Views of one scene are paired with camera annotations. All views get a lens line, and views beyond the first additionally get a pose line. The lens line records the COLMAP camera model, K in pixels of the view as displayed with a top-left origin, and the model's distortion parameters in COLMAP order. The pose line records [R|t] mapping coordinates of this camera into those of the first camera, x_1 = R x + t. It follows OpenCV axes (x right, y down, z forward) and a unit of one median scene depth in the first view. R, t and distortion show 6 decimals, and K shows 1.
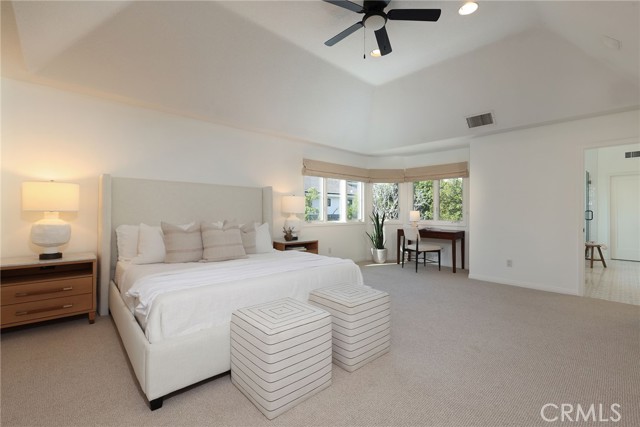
lens RADIAL K [[288.6, 0, 319.3], [0, 288.6, 210.8], [0, 0, 1]] dist [-0.004653, -0.000580]
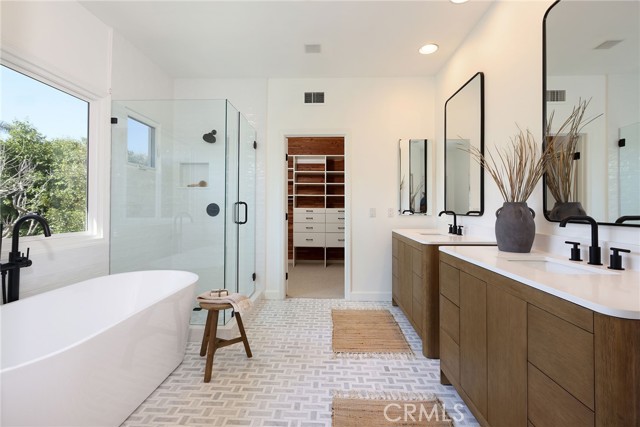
lens RADIAL K [[288.6, 0, 320.8], [0, 288.6, 210.3], [0, 0, 1]] dist [-0.004653, -0.000580]
pose [[0.700641, -0.001647, 0.713512, 0.797881], [-0.002975, 0.999982, 0.005230, 0.010241], [-0.713508, -0.005787, 0.700623, 0.682071]]
